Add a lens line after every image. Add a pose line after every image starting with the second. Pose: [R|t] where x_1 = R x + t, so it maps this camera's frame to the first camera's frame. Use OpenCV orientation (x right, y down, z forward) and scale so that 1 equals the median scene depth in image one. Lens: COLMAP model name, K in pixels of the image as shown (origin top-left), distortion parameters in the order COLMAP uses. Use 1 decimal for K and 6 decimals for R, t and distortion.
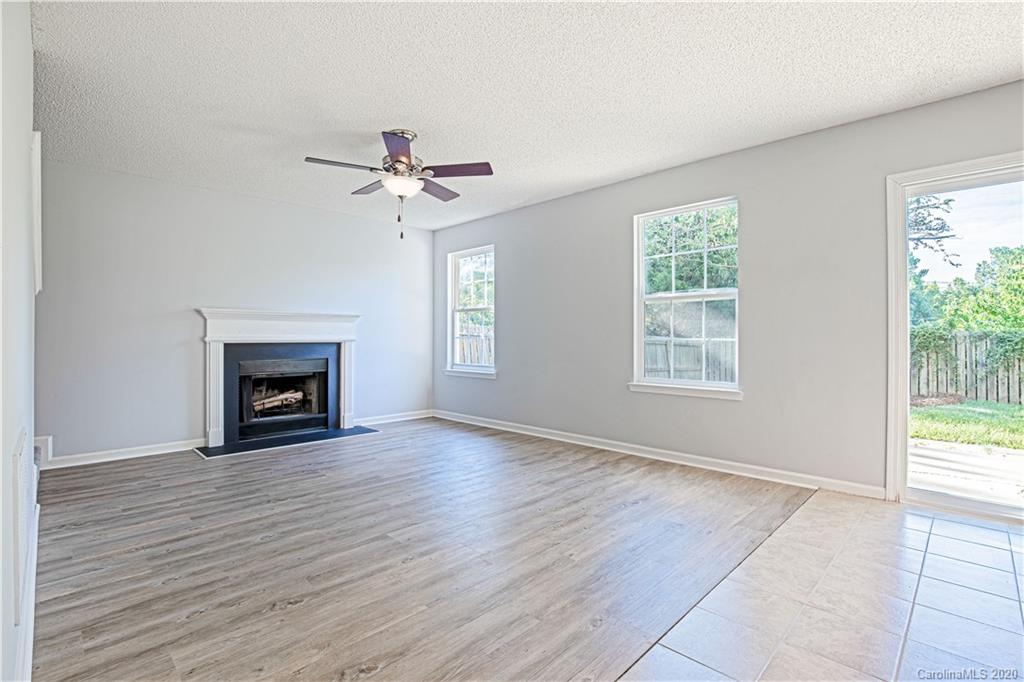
lens RADIAL K [[470.9, 0, 512.4], [0, 470.9, 343.6], [0, 0, 1]] dist [-0.030994, 0.000653]
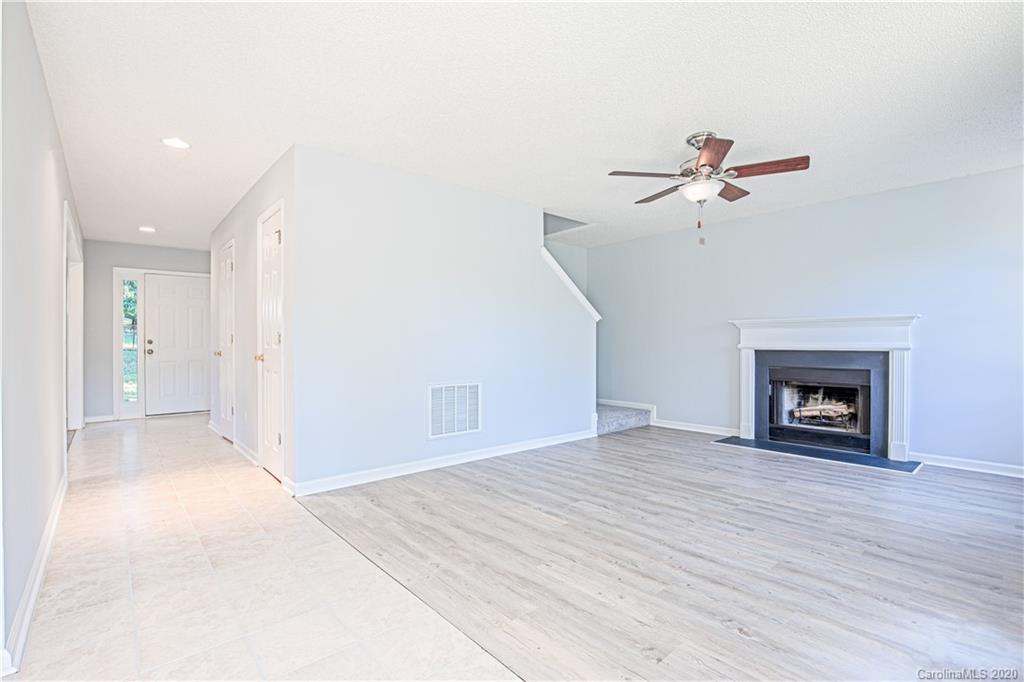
lens RADIAL K [[470.9, 0, 512.4], [0, 470.9, 343.6], [0, 0, 1]] dist [-0.030994, 0.000653]
pose [[-0.068428, -0.002166, -0.997654, 0.760752], [-0.010893, 0.999940, -0.001424, -0.010872], [0.997597, 0.010770, -0.068448, 0.670203]]
